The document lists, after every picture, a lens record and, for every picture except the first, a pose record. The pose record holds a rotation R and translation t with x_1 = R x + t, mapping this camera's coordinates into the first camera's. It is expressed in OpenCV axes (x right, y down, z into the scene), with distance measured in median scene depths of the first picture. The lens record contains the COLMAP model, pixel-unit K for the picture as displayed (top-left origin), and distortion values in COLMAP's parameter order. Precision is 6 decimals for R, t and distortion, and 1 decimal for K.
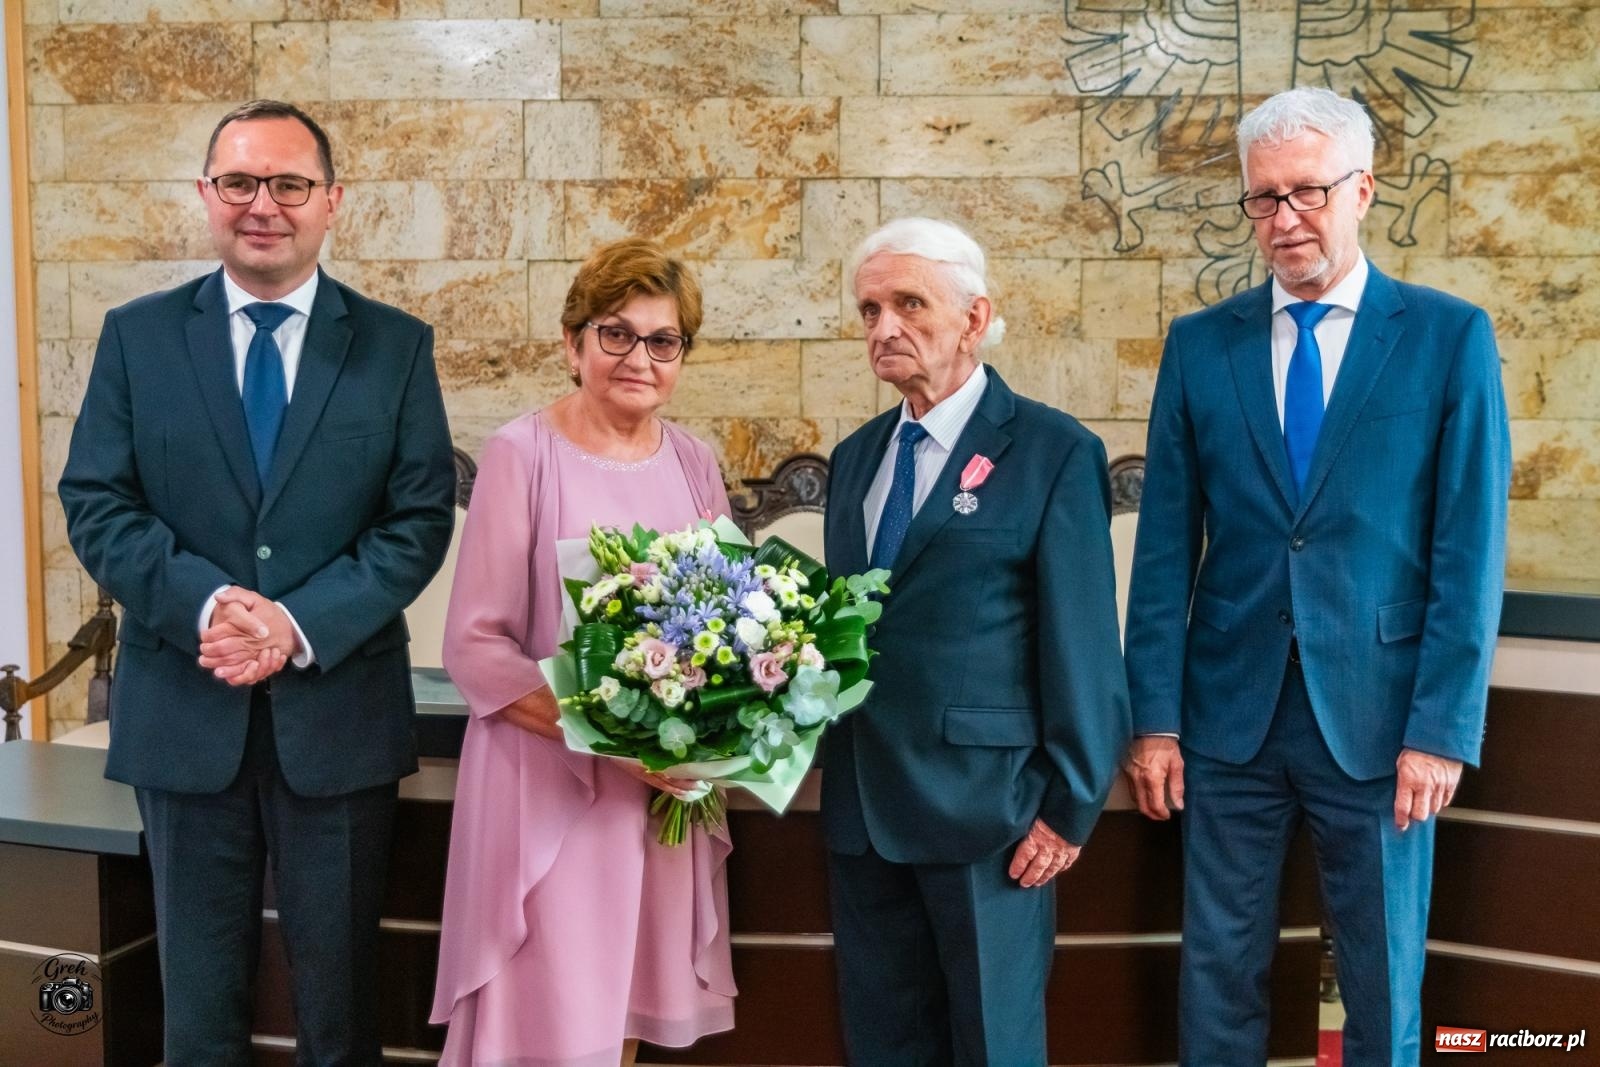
lens RADIAL K [[2508.2, 0, 800.0], [0, 2508.2, 533.5], [0, 0, 1]] dist [-0.018888, -0.000122]
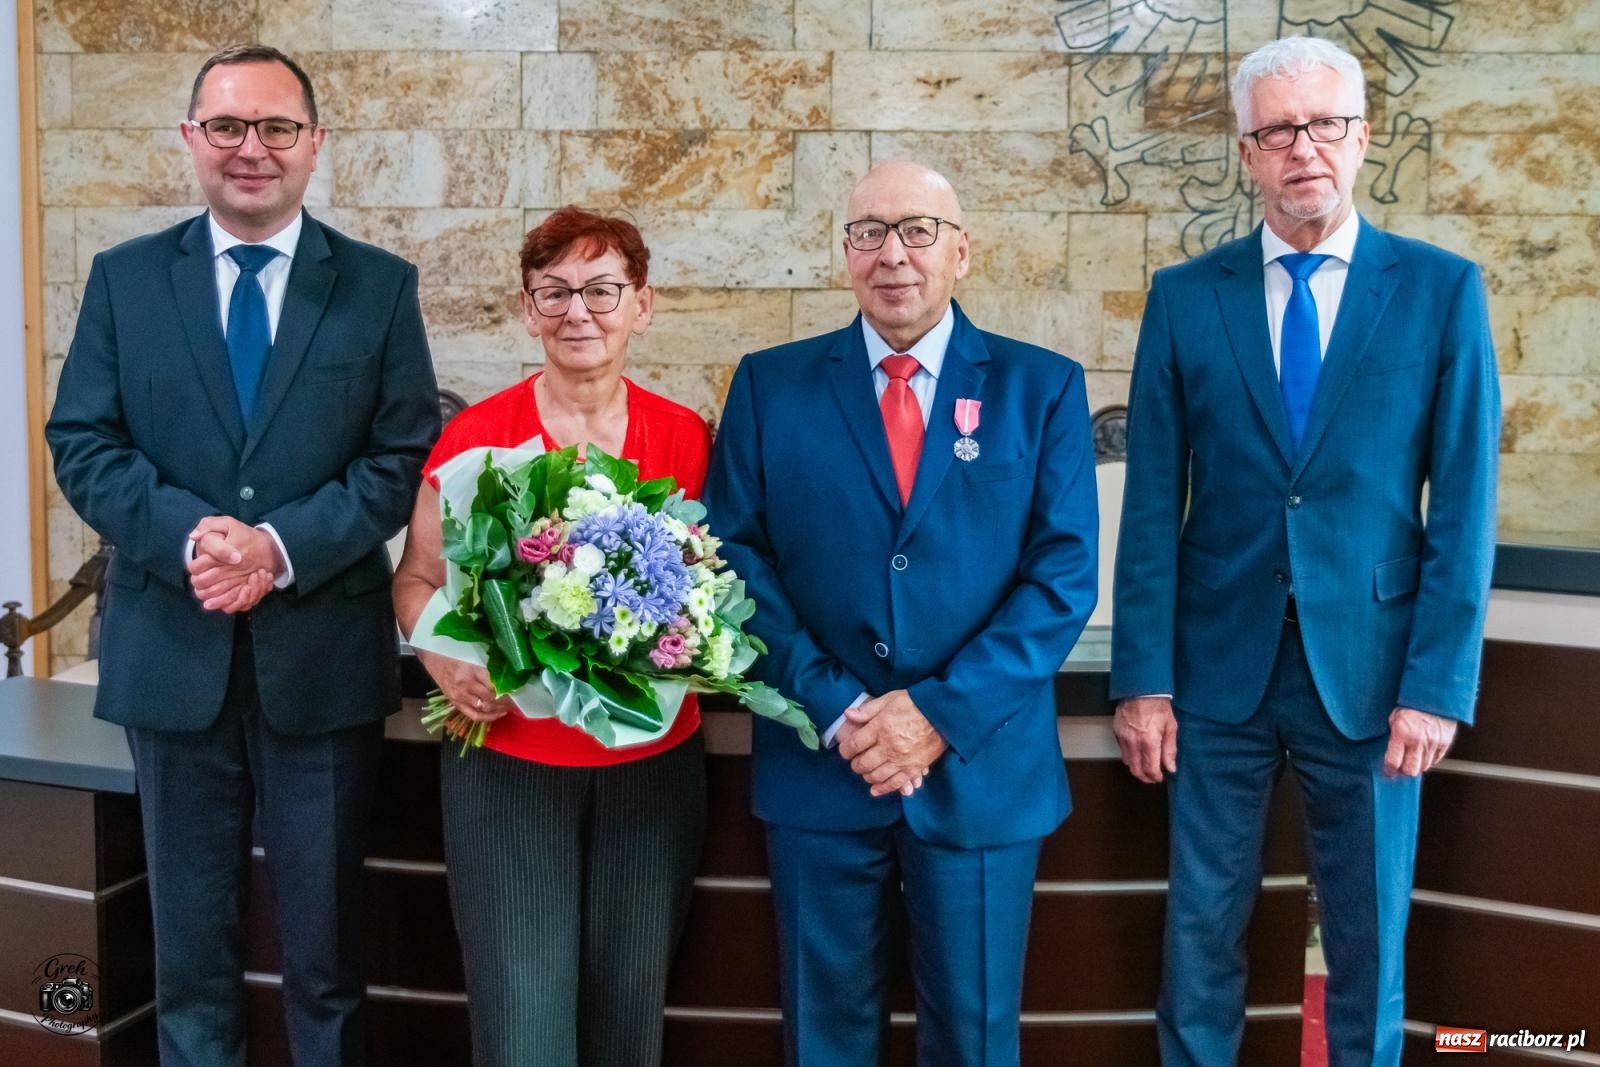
lens RADIAL K [[2590.6, 0, 764.3], [0, 2590.6, 481.5], [0, 0, 1]] dist [-0.073502, 0.101497]
pose [[0.999929, 0.009411, -0.007372, -0.002335], [-0.009417, 0.999955, -0.000839, 0.001634], [0.007364, 0.000908, 0.999972, -0.048615]]
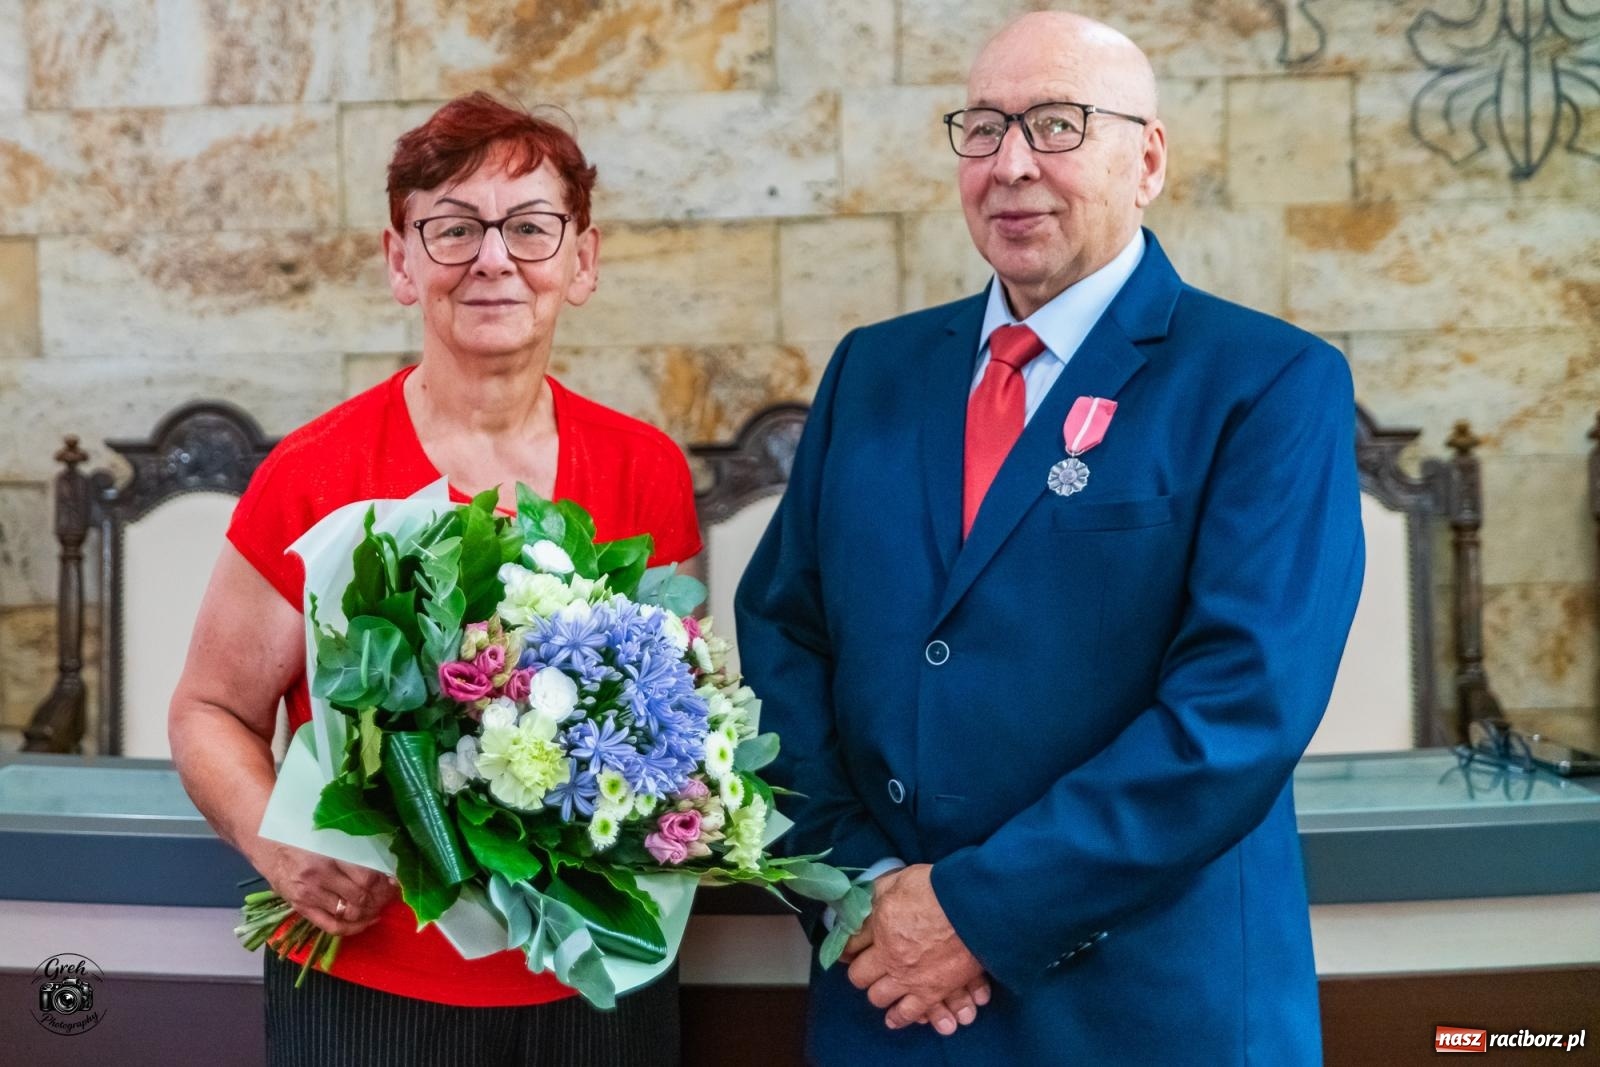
lens RADIAL K [[2805.3, 0, 674.0], [0, 2805.3, 501.3], [0, 0, 1]] dist [0.006881, -0.015082]
pose [[0.999685, -0.021427, -0.013079, -0.017567], [0.021209, 0.999638, -0.016562, 0.004075], [0.013429, 0.016280, 0.999777, 0.300680]]
